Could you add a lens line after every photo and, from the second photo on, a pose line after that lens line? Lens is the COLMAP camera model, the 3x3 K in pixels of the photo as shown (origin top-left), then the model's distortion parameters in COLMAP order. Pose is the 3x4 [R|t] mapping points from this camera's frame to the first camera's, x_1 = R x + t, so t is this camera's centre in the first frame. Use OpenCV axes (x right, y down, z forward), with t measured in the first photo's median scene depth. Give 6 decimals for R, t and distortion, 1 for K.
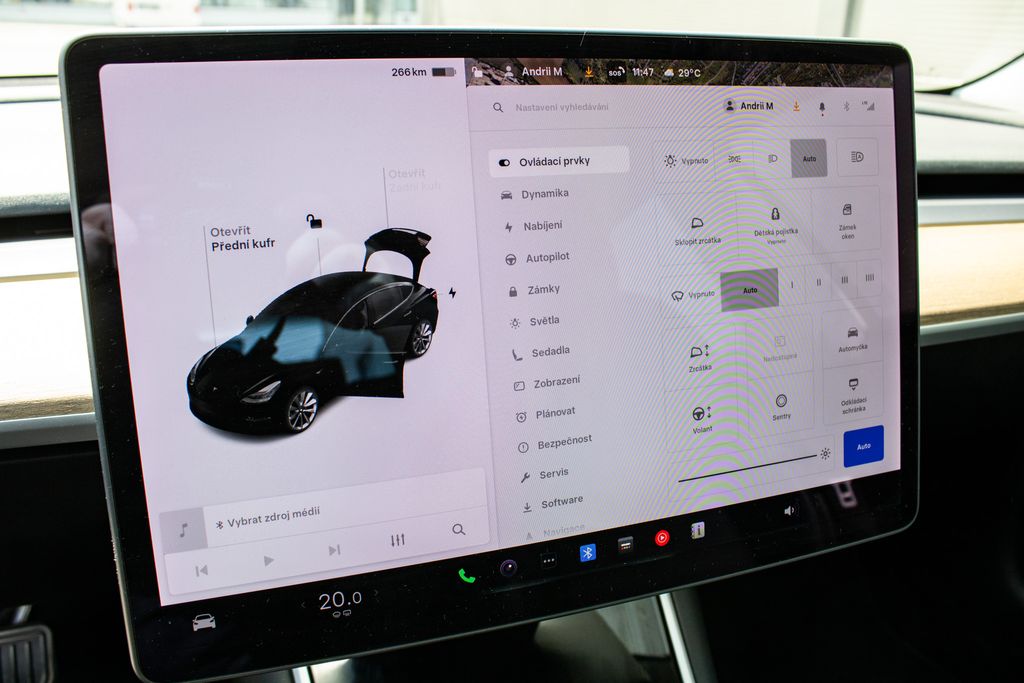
lens RADIAL K [[855.6, 0, 512.0], [0, 855.6, 341.5], [0, 0, 1]] dist [-0.175555, 0.158899]
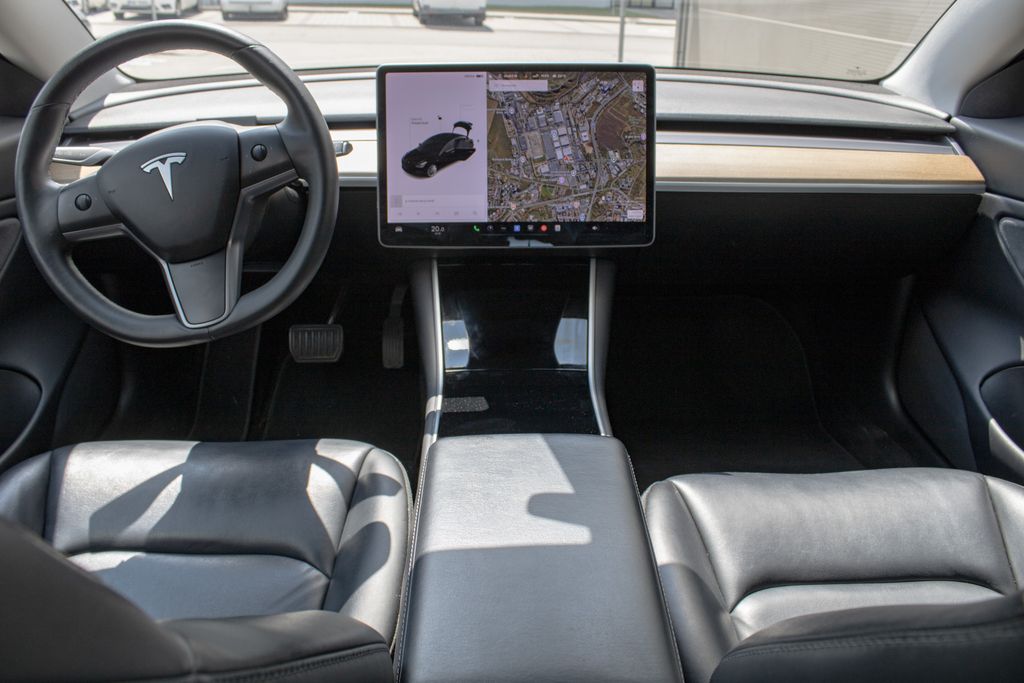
lens RADIAL K [[839.8, 0, 512.0], [0, 839.8, 341.5], [0, 0, 1]] dist [-0.175437, 0.149640]
pose [[0.949299, 0.103898, -0.296710, 1.137466], [-0.095239, 0.994502, 0.043530, 0.587464], [0.299601, -0.013065, 0.953975, -2.154806]]
